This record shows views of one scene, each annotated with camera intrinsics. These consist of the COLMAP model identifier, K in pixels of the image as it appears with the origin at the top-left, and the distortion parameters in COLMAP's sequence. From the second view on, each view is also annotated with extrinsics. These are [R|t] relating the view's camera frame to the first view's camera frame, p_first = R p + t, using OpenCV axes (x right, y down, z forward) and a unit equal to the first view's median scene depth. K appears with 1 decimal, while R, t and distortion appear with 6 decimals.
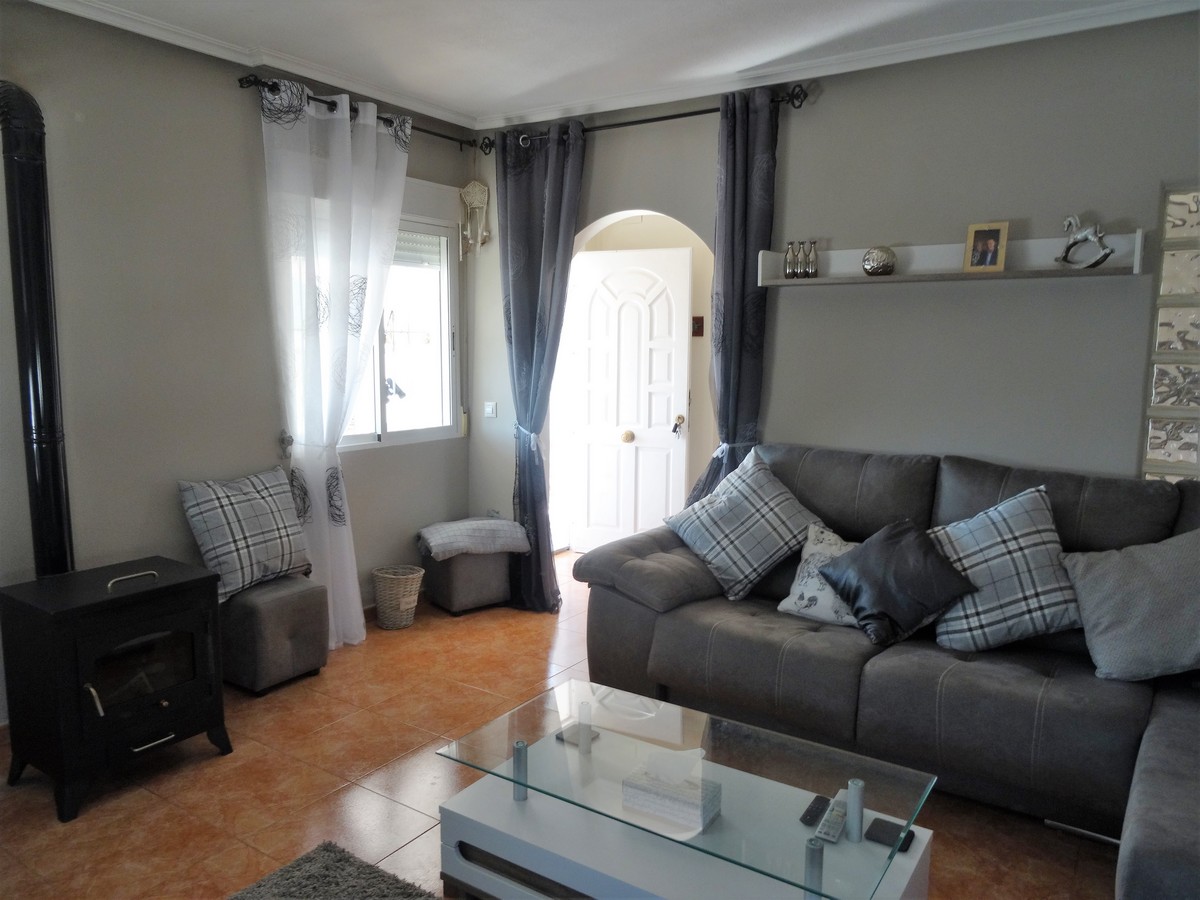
lens RADIAL K [[857.0, 0, 601.1], [0, 857.0, 448.8], [0, 0, 1]] dist [-0.003485, -0.002325]
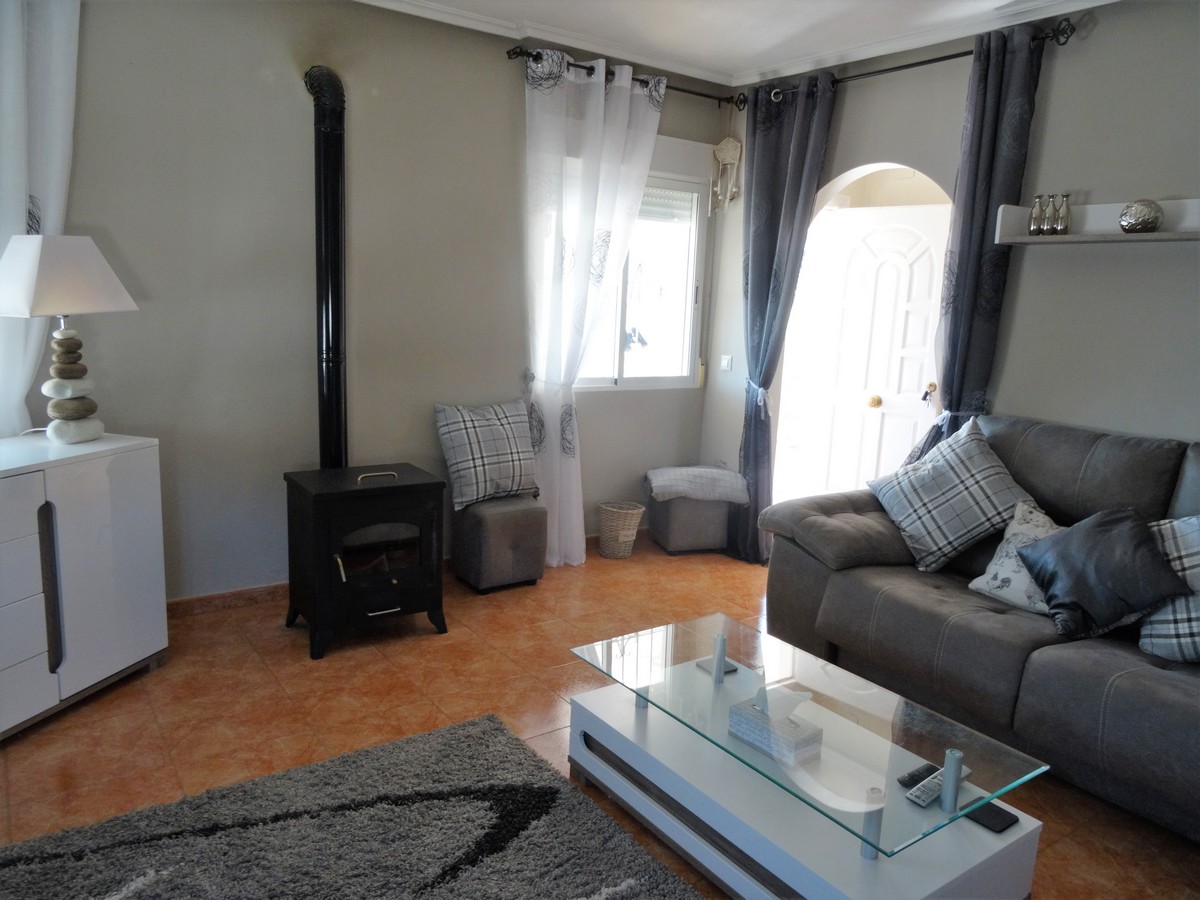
lens RADIAL K [[857.0, 0, 601.1], [0, 857.0, 448.8], [0, 0, 1]] dist [-0.003485, -0.002325]
pose [[0.933594, 0.096021, -0.345227, 0.126906], [-0.080749, 0.995023, 0.058386, 0.011819], [0.349115, -0.026632, 0.936701, -0.024370]]
